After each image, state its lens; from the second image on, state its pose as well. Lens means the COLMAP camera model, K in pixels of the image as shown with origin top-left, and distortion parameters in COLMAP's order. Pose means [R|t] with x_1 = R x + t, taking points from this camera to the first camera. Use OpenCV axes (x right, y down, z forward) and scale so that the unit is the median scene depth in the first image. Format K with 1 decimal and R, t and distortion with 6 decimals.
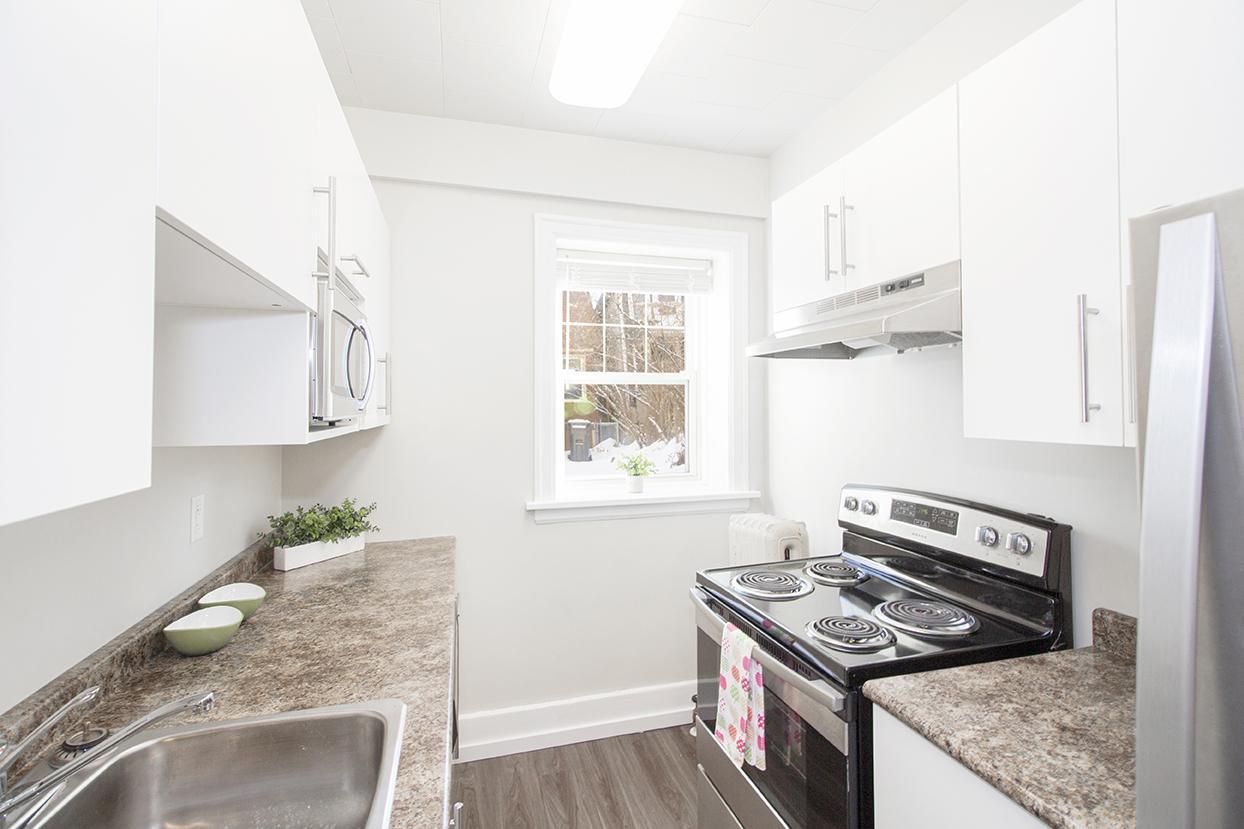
lens RADIAL K [[579.1, 0, 622.2], [0, 579.1, 396.3], [0, 0, 1]] dist [0.003975, 0.001057]
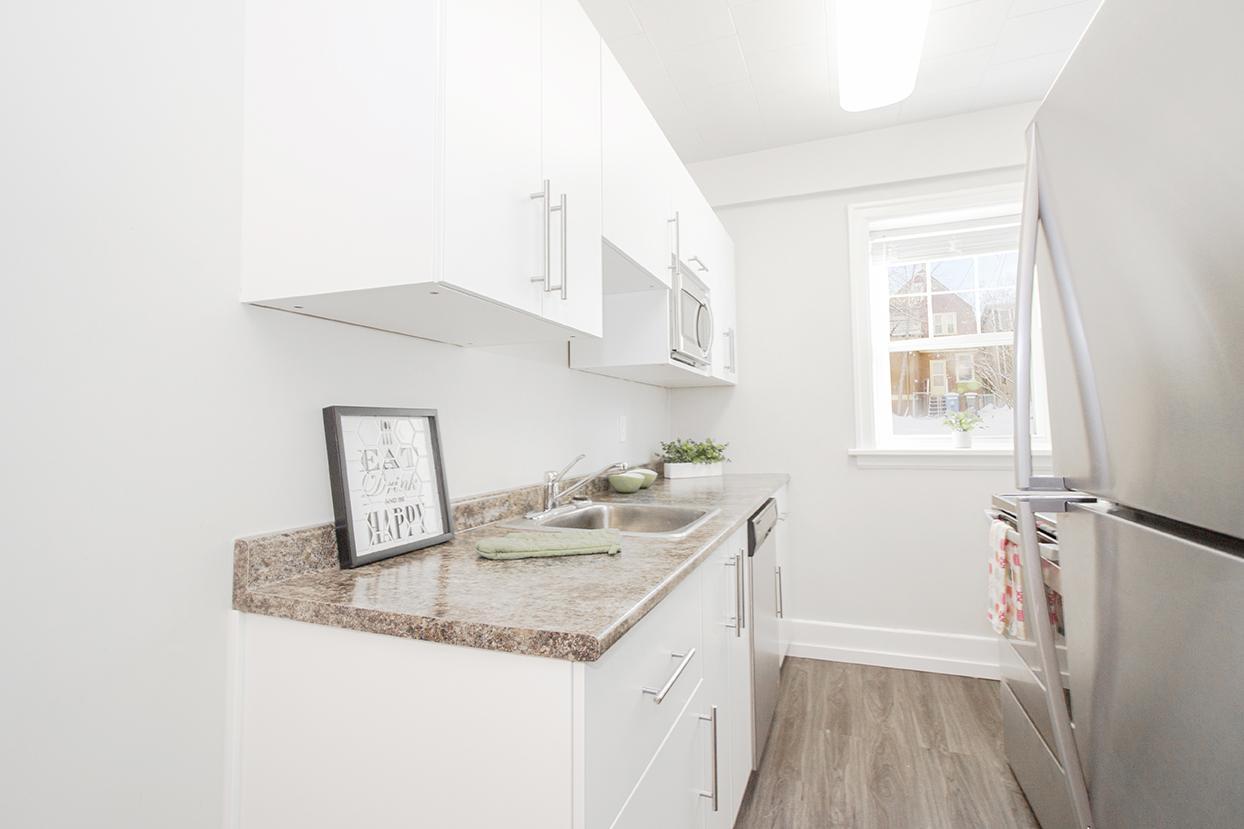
lens RADIAL K [[594.5, 0, 617.3], [0, 594.5, 395.2], [0, 0, 1]] dist [0.001326, 0.000217]
pose [[0.798005, -0.040169, -0.601311, 0.246488], [0.019478, 0.998974, -0.040884, 0.146818], [0.602336, 0.020914, 0.797969, -0.322015]]
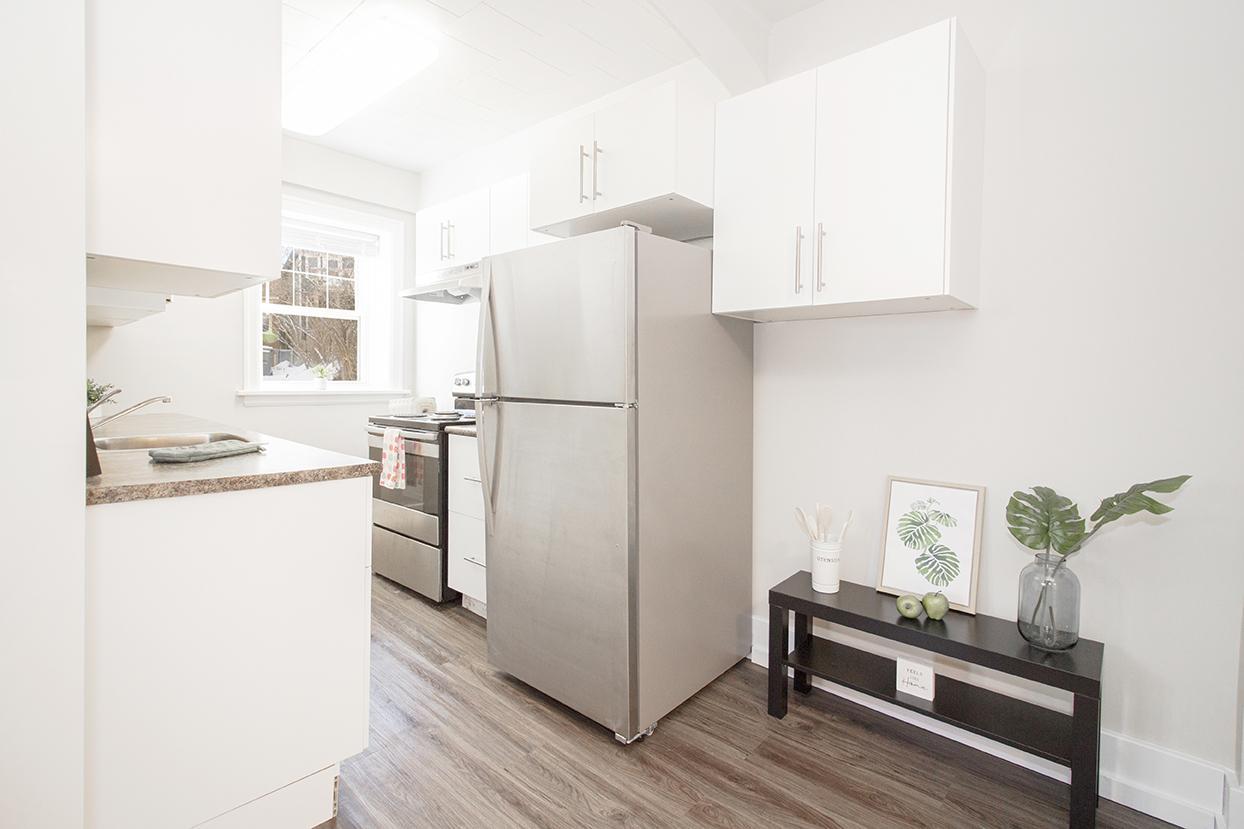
lens RADIAL K [[579.1, 0, 622.2], [0, 579.1, 396.3], [0, 0, 1]] dist [0.003975, 0.001057]
pose [[0.846946, 0.001273, 0.531677, -0.157413], [-0.025552, 0.998939, 0.038313, 0.153022], [-0.531064, -0.046034, 0.846080, -0.903930]]
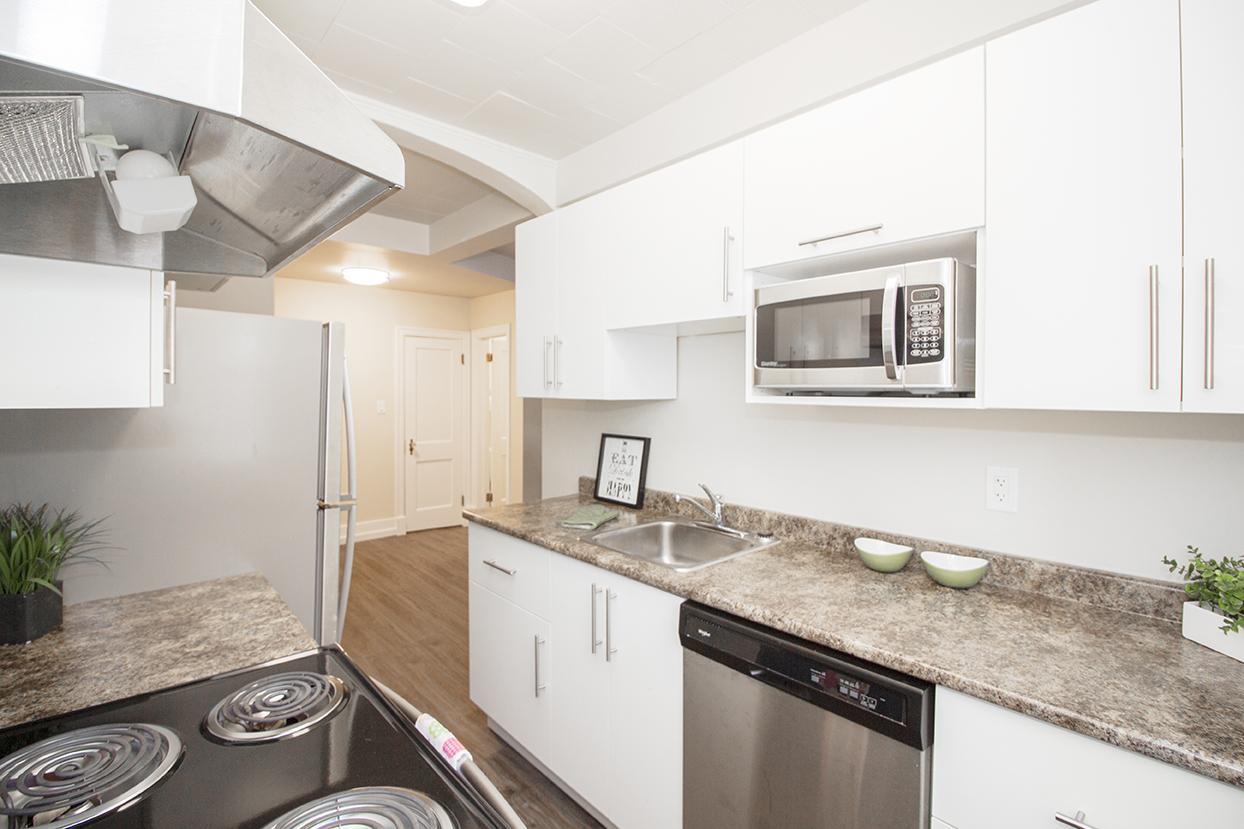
lens RADIAL K [[573.8, 0, 623.4], [0, 573.8, 397.3], [0, 0, 1]] dist [-0.004147, -0.011631]
pose [[-0.897206, 0.004236, -0.441592, 0.235602], [0.005209, 0.999986, -0.000990, 0.040019], [0.441582, -0.003189, -0.897215, 1.290860]]
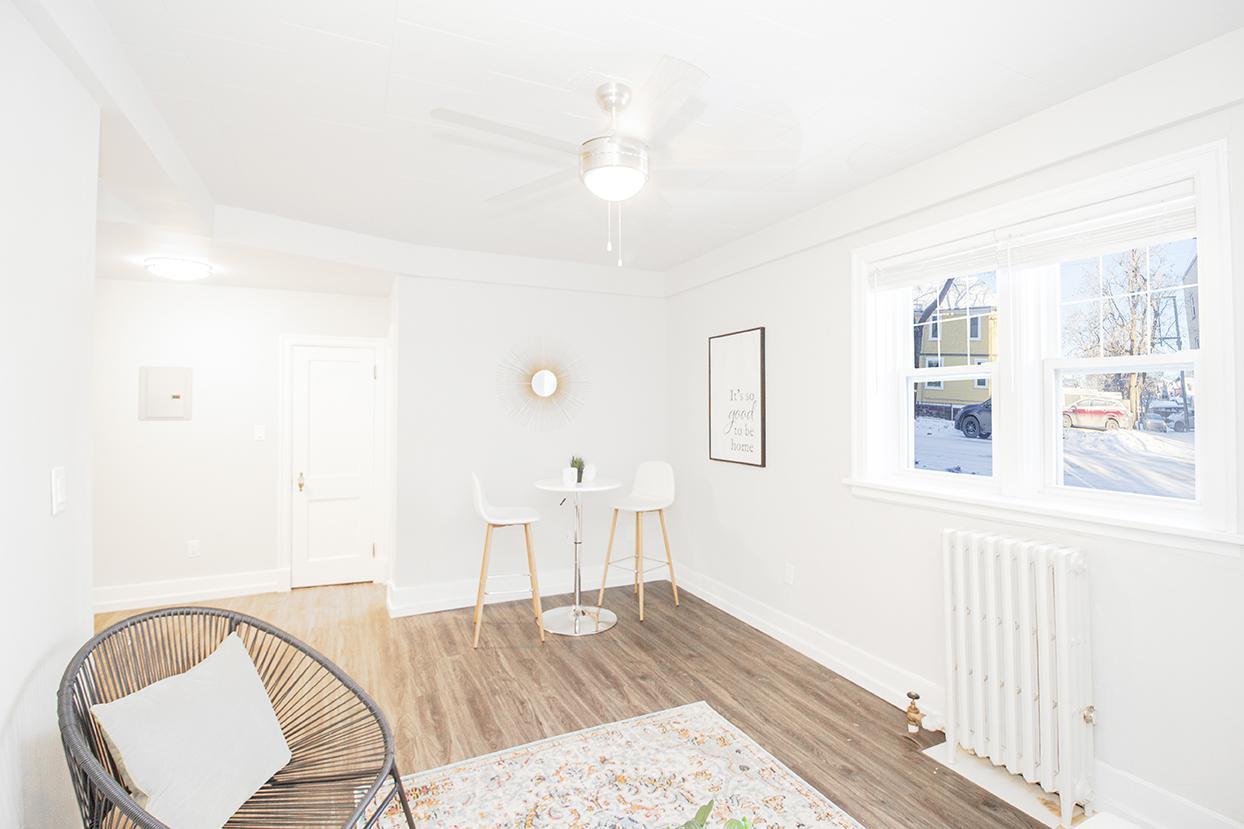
lens RADIAL K [[573.8, 0, 623.4], [0, 573.8, 397.3], [0, 0, 1]] dist [-0.004147, -0.011631]
pose [[-0.985920, -0.000470, -0.167217, -1.043089], [0.004809, 0.999503, -0.031159, 0.016288], [0.167148, -0.031524, -0.985428, 0.717593]]
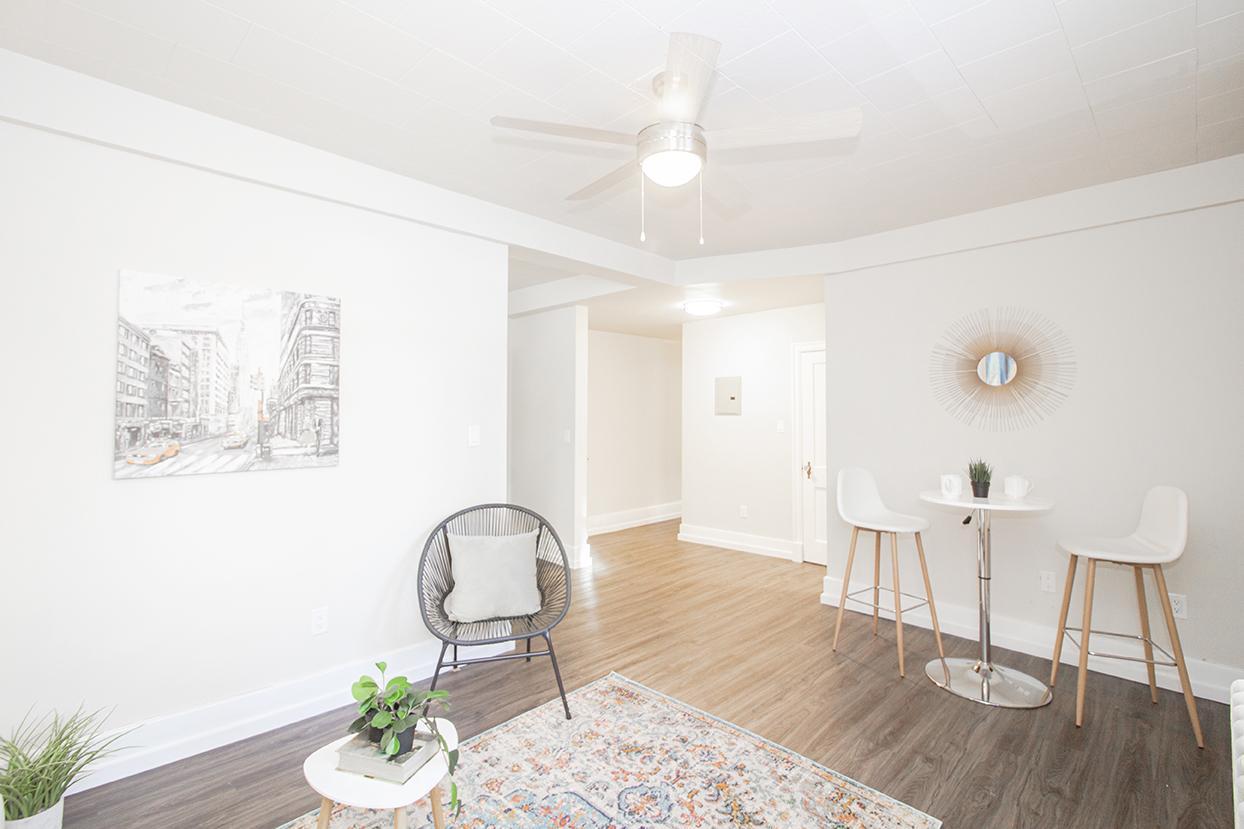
lens RADIAL K [[579.1, 0, 622.2], [0, 579.1, 396.3], [0, 0, 1]] dist [0.003975, 0.001057]
pose [[-0.493186, 0.029260, 0.869432, -2.126374], [-0.014859, 0.999005, -0.042049, 0.065623], [-0.869797, -0.033657, -0.492260, 0.277470]]
